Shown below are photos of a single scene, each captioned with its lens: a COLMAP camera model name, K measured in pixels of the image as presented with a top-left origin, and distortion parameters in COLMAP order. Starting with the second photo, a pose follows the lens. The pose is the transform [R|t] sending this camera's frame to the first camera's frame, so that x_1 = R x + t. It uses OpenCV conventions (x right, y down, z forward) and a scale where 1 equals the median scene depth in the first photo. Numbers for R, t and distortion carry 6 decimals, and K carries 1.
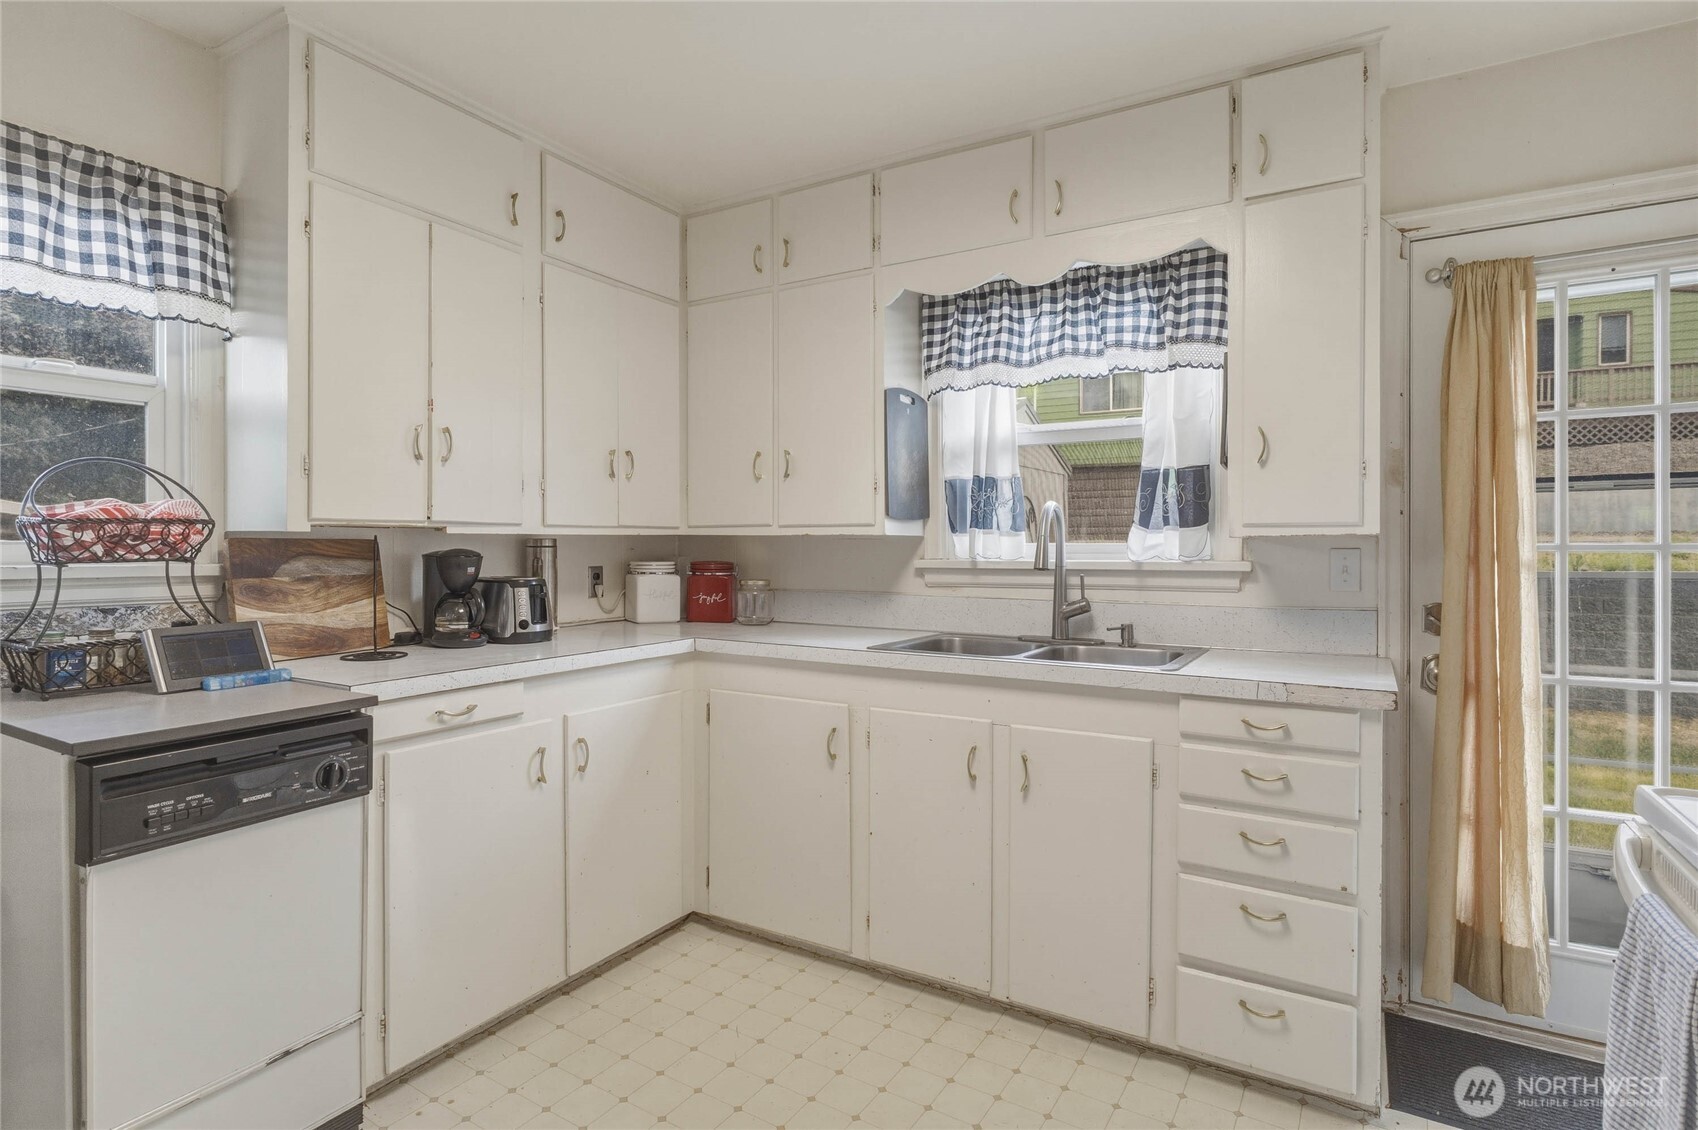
lens RADIAL K [[870.1, 0, 822.8], [0, 870.1, 549.9], [0, 0, 1]] dist [-0.004411, 0.001438]
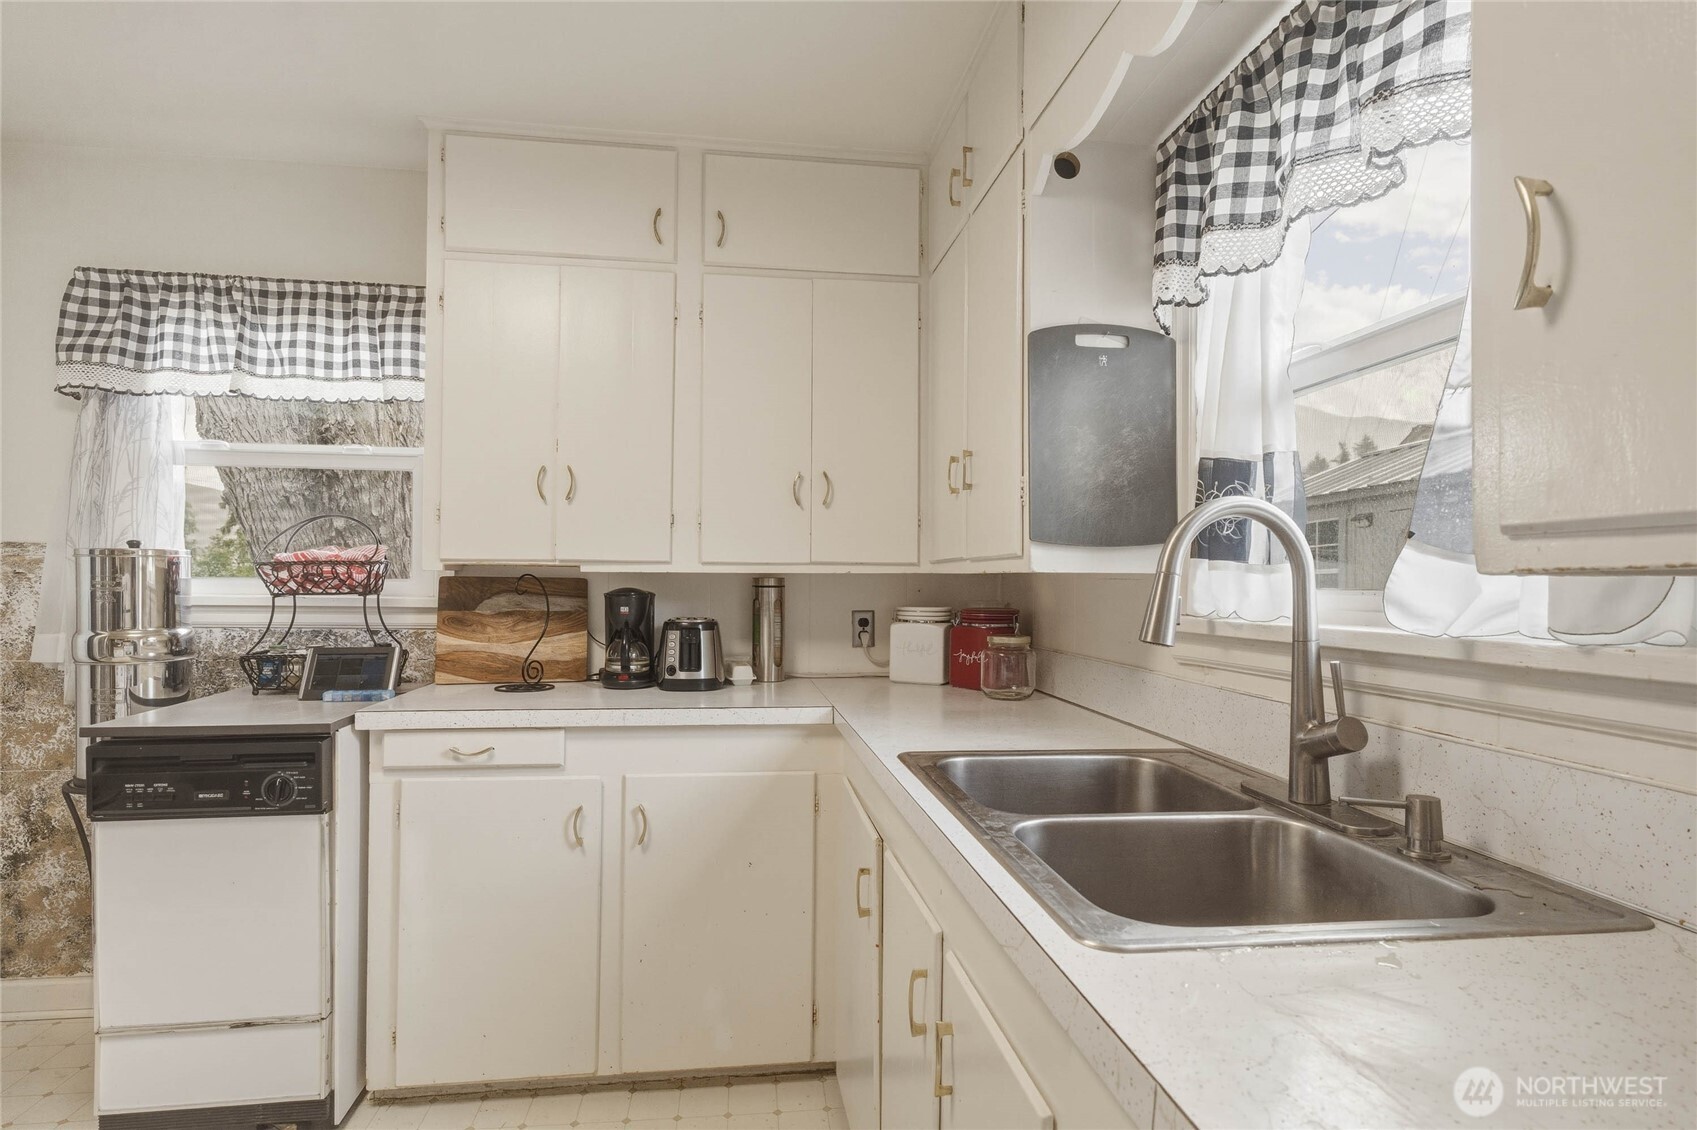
lens RADIAL K [[869.6, 0, 837.1], [0, 869.6, 577.7], [0, 0, 1]] dist [-0.004411, 0.001438]
pose [[0.634361, 0.000452, -0.773037, 0.508117], [-0.012472, 0.999876, -0.009649, -0.006164], [0.772936, 0.015762, 0.634288, 0.577612]]
